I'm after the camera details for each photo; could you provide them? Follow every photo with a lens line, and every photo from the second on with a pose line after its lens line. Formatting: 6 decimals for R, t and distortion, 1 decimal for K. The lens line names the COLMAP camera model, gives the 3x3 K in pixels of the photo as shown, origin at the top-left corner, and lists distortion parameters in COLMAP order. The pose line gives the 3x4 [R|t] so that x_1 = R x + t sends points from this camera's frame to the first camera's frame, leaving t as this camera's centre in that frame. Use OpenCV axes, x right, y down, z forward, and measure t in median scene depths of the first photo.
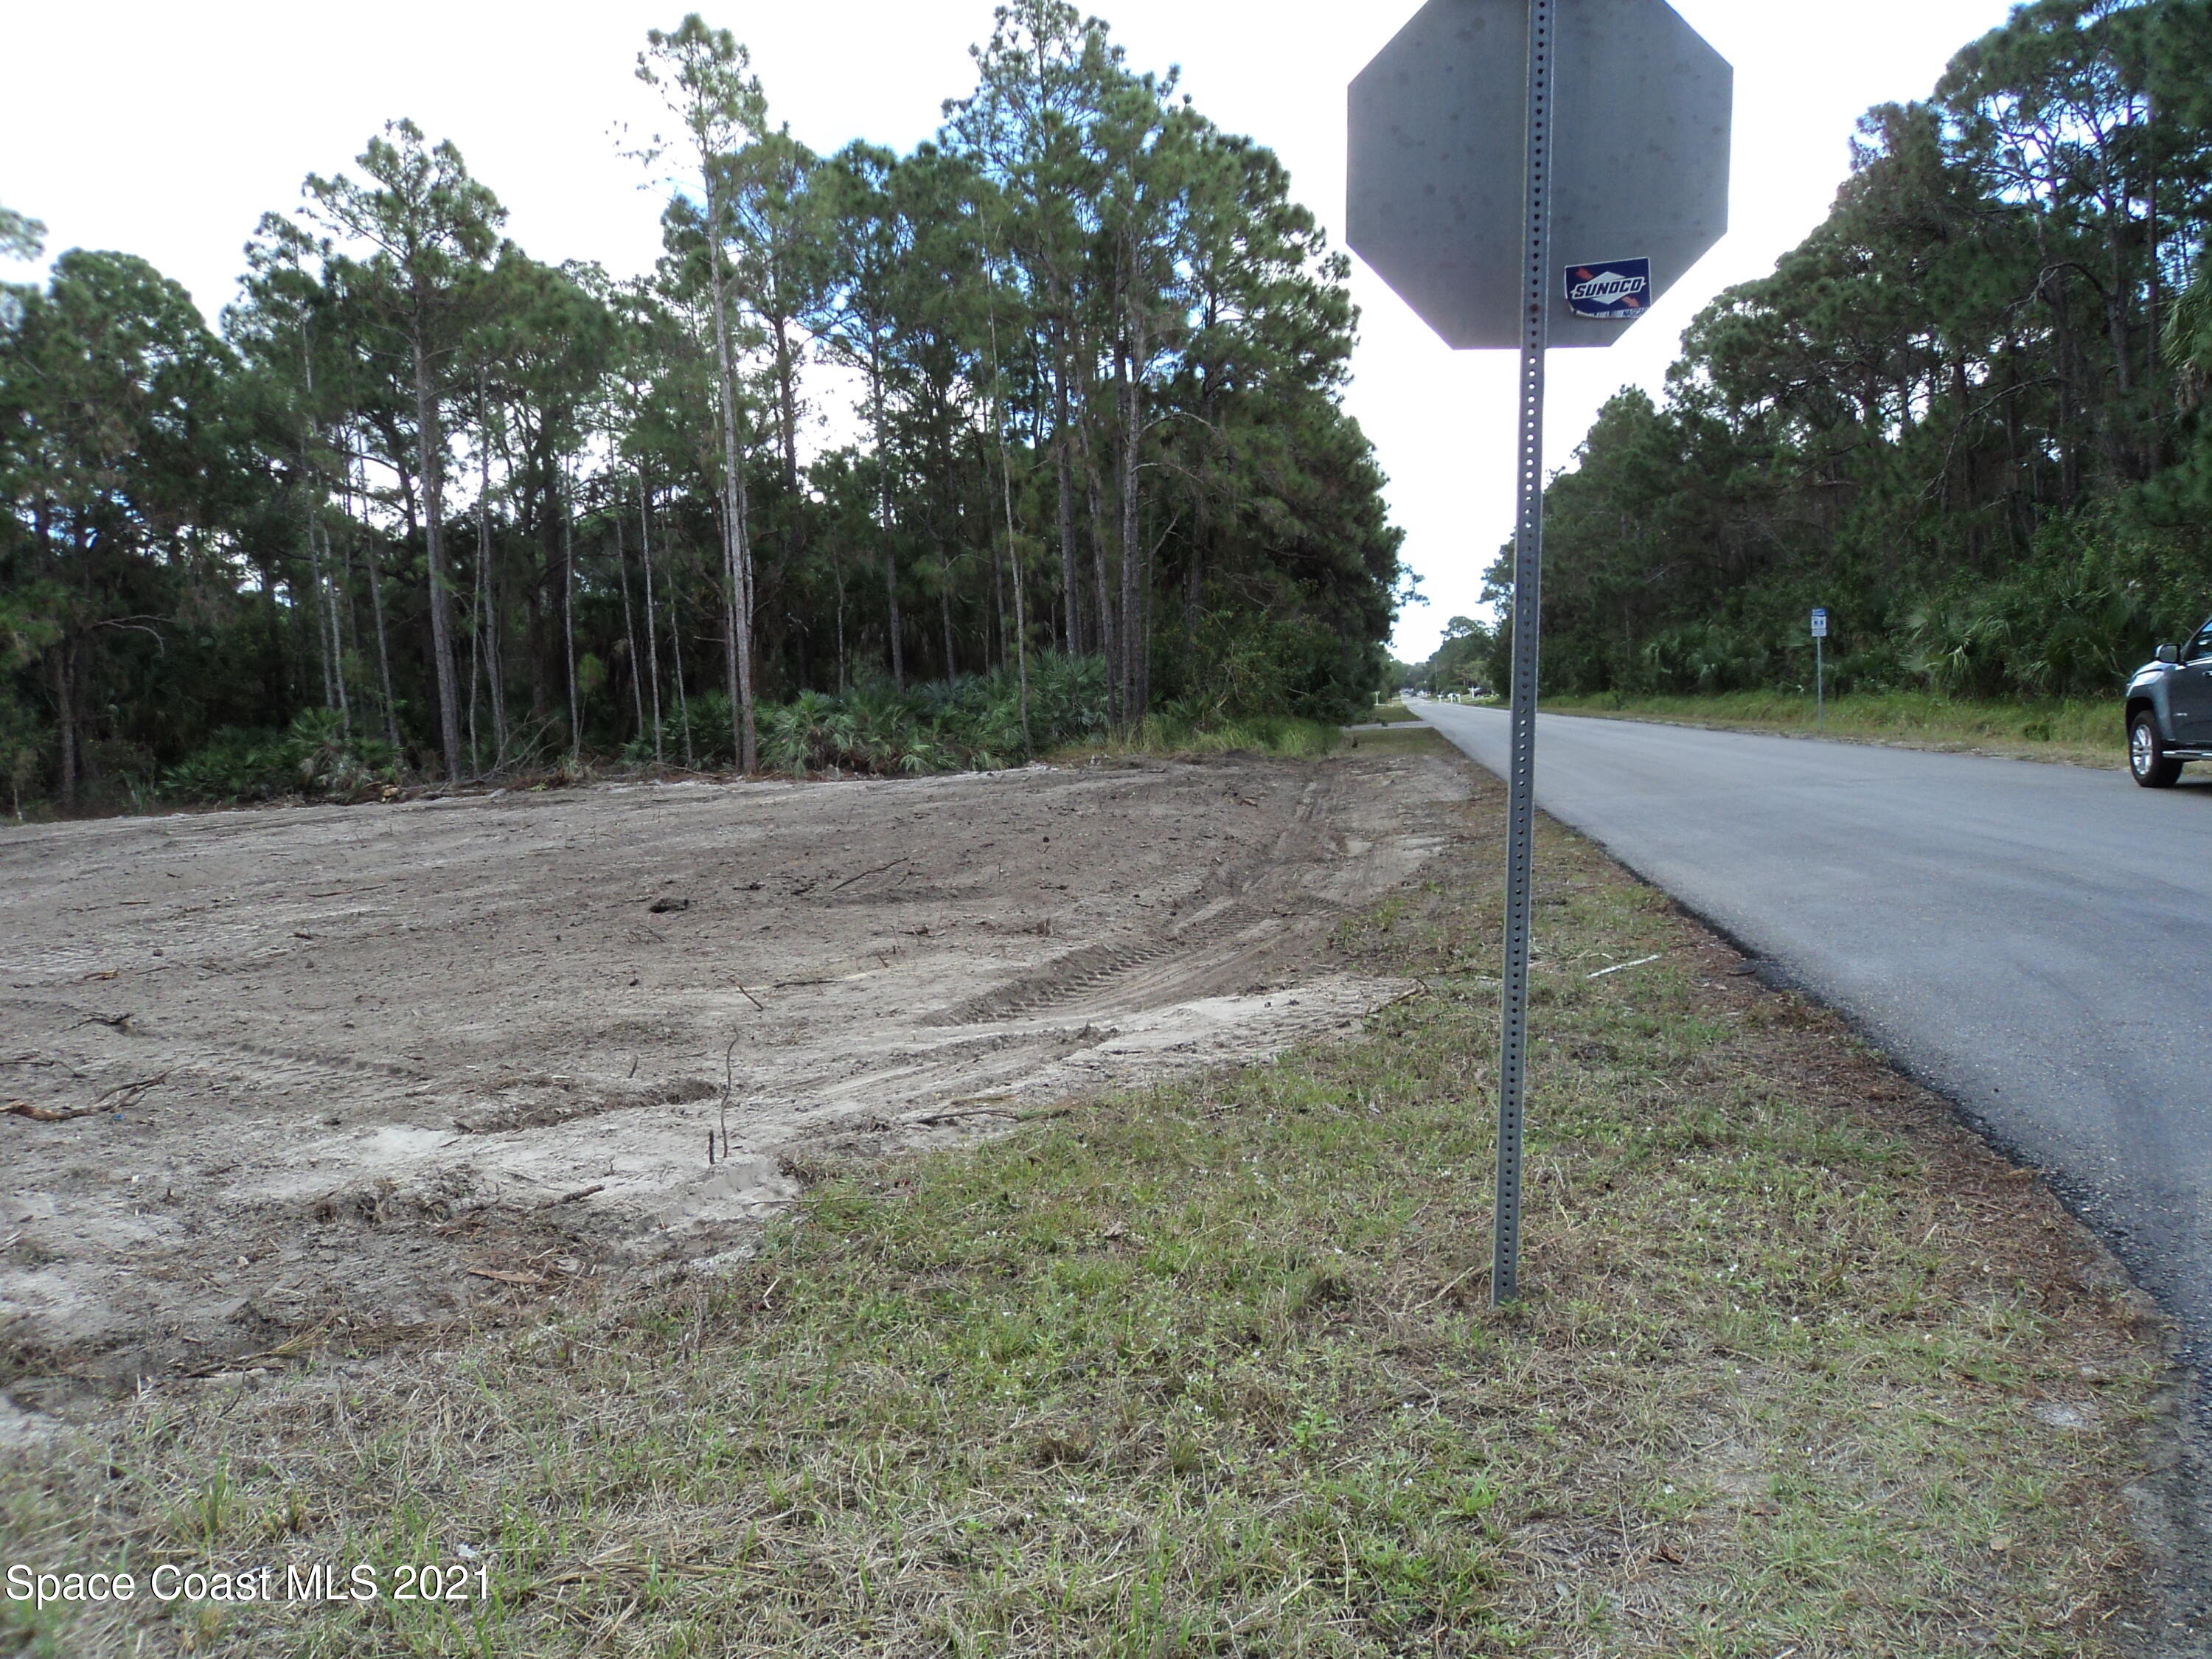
lens RADIAL K [[1755.2, 0, 1077.3], [0, 1755.2, 830.0], [0, 0, 1]] dist [-0.049203, 0.034938]
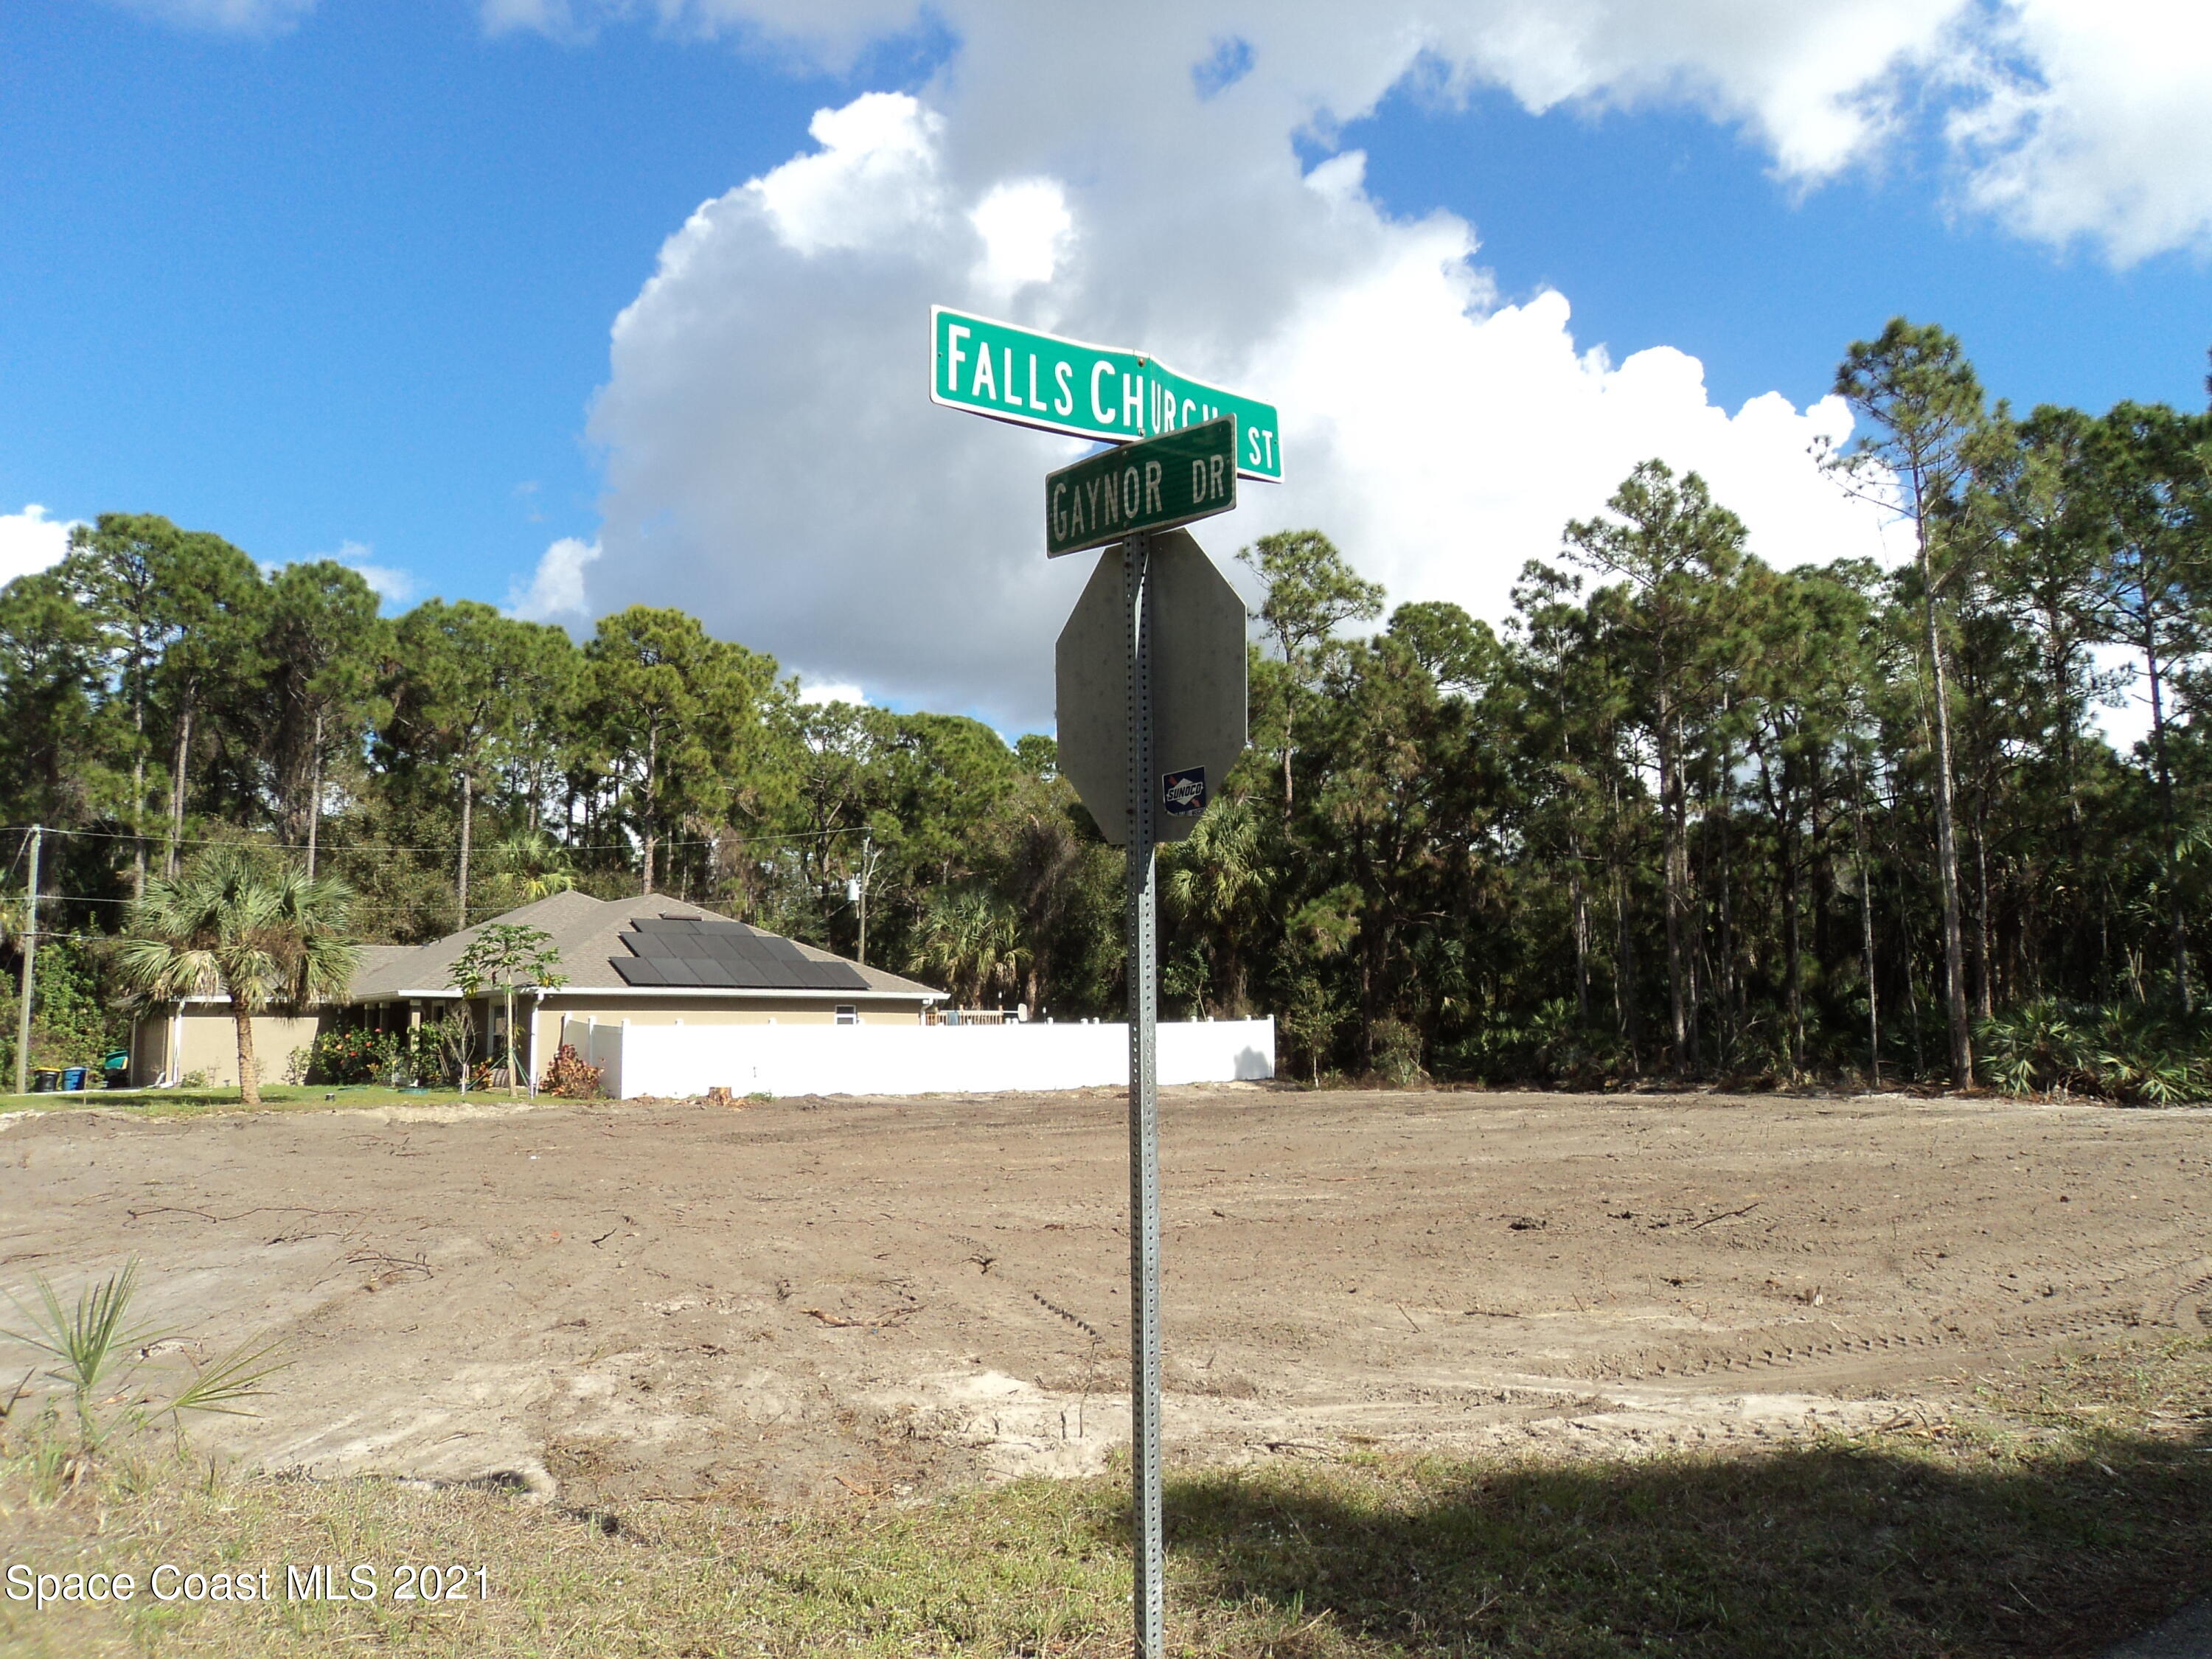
lens RADIAL K [[1755.2, 0, 1111.6], [0, 1755.2, 817.2], [0, 0, 1]] dist [-0.049203, 0.034938]
pose [[0.741977, -0.032446, -0.669640, 0.085645], [-0.081029, 0.987166, -0.137613, -0.010214], [0.665511, 0.156366, 0.729825, 0.008297]]
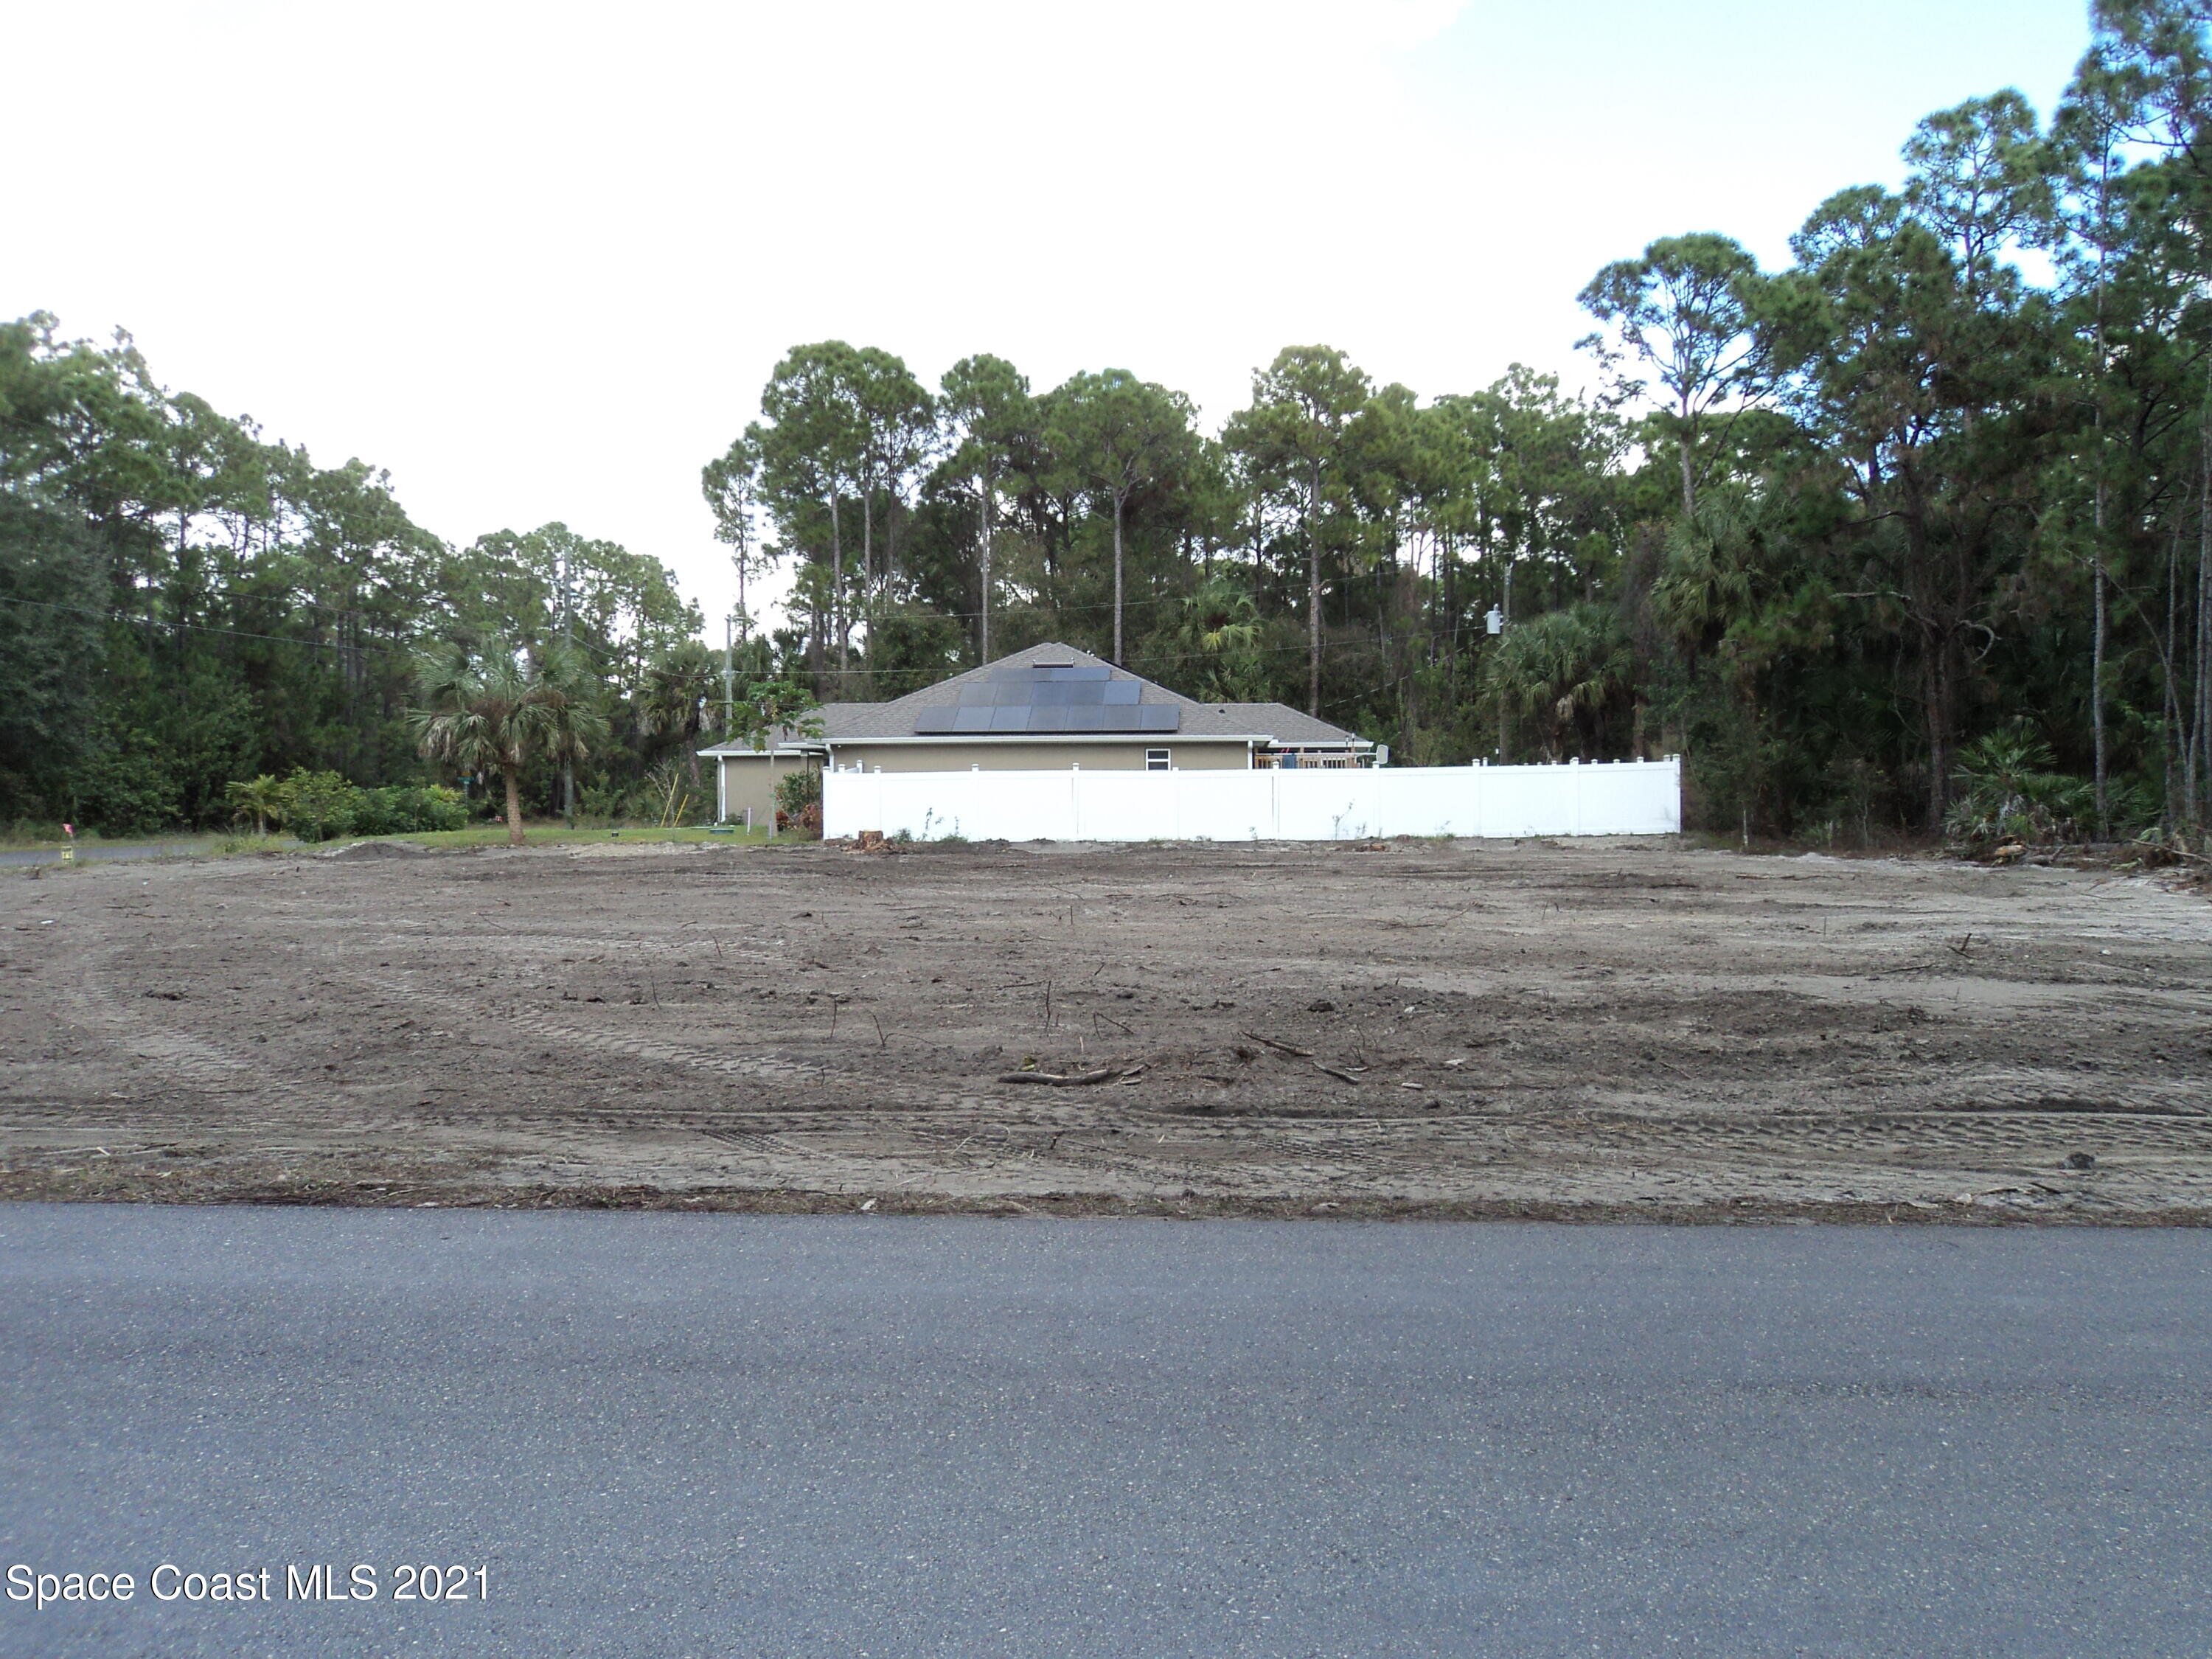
lens RADIAL K [[1755.2, 0, 1107.1], [0, 1755.2, 830.9], [0, 0, 1]] dist [-0.049203, 0.034938]
pose [[0.101172, 0.078498, -0.991767, 0.254020], [-0.068396, 0.995073, 0.071782, -0.051880], [0.992515, 0.060571, 0.106042, 0.523040]]
